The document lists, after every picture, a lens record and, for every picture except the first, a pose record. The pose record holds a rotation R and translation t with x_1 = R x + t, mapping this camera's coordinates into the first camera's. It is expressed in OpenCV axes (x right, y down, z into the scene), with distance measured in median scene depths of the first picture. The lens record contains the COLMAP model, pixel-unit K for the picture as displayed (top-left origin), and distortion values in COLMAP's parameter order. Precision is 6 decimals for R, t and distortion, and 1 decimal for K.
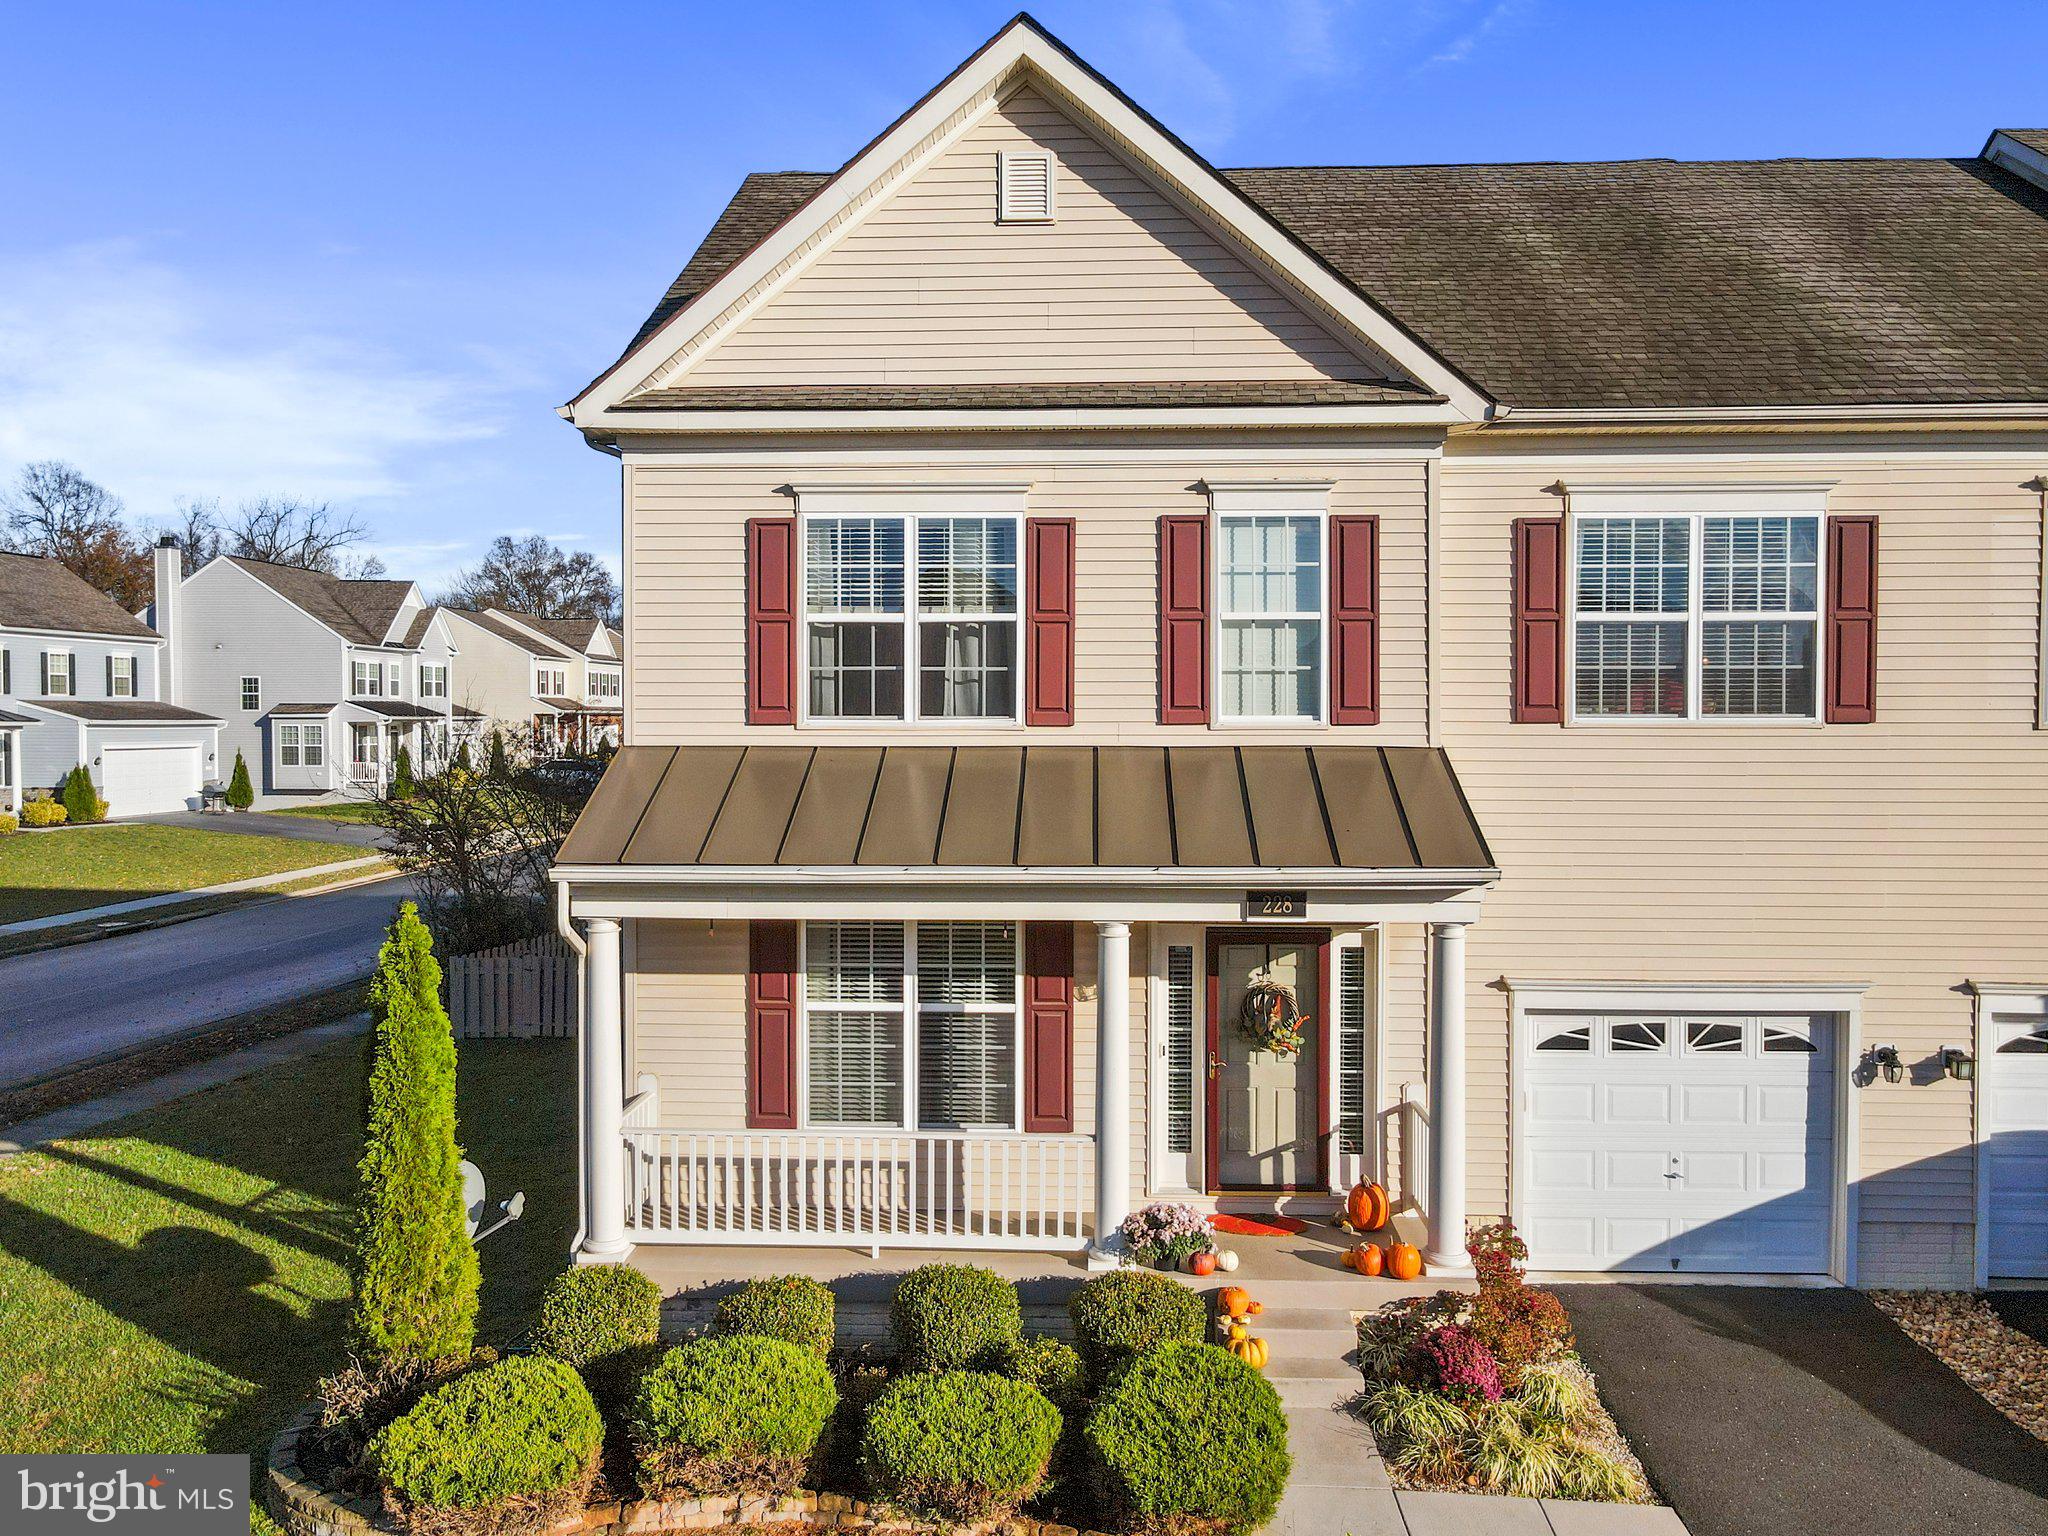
lens RADIAL K [[1433.1, 0, 1024.0], [0, 1433.1, 768.0], [0, 0, 1]] dist [0.001229, 0.076741]
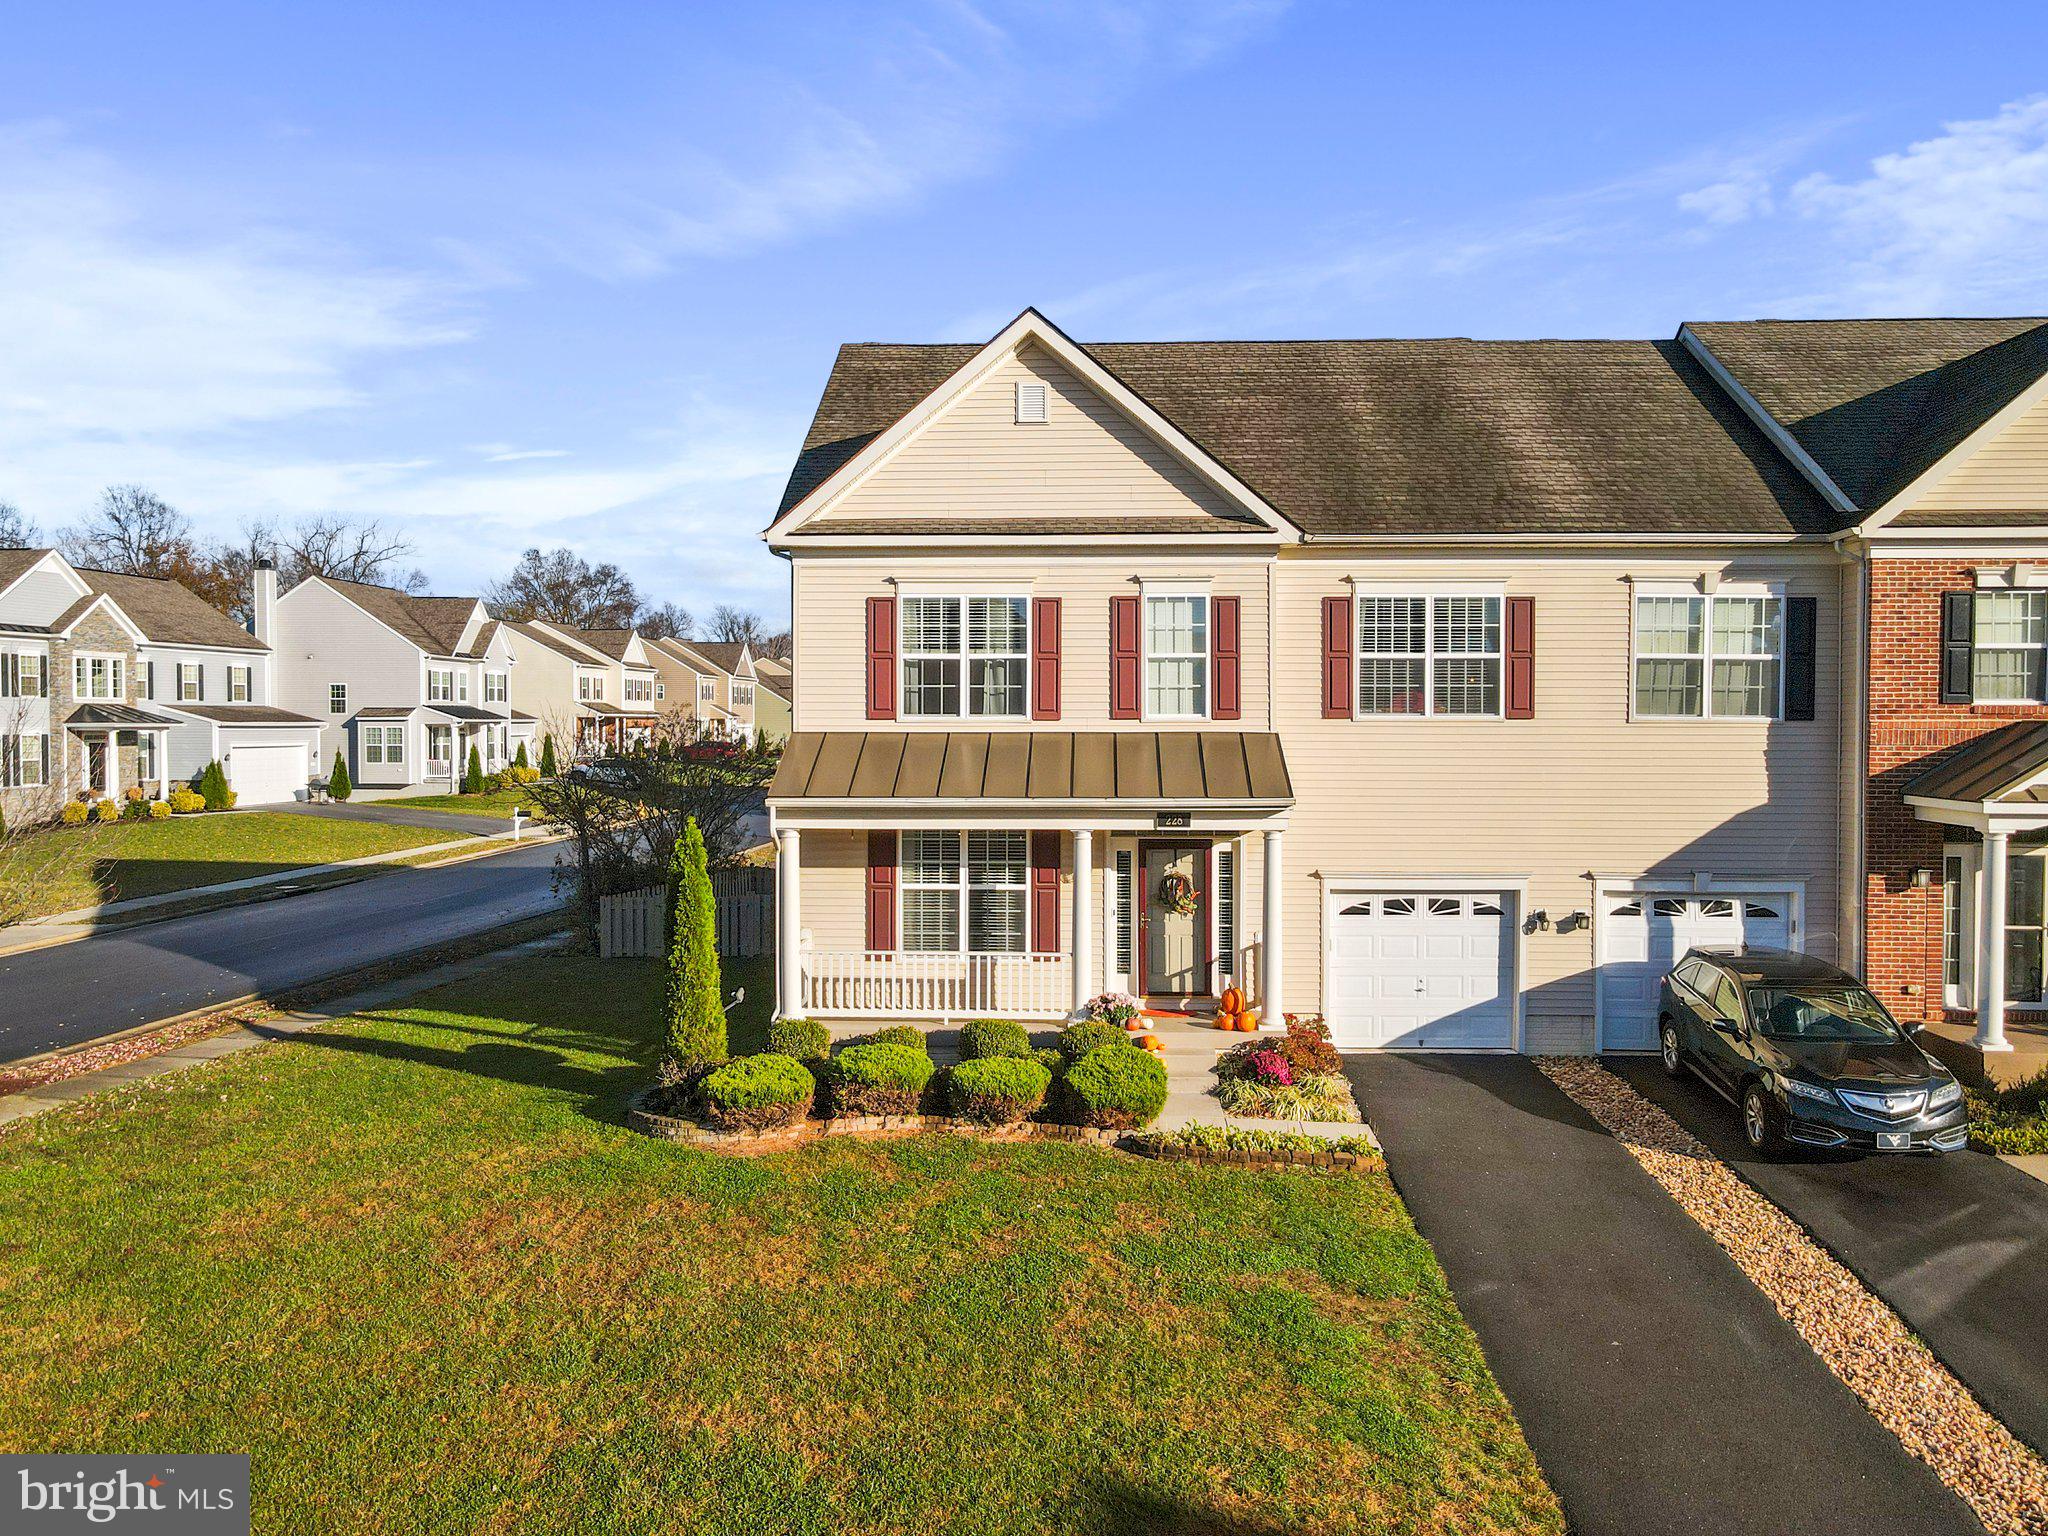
lens RADIAL K [[1433.1, 0, 1024.0], [0, 1433.1, 768.0], [0, 0, 1]] dist [0.001229, 0.076741]
pose [[0.999999, 0.000152, -0.001182, -0.006283], [-0.000156, 0.999995, -0.002997, 0.031530], [0.001181, 0.002997, 0.999995, -0.679205]]
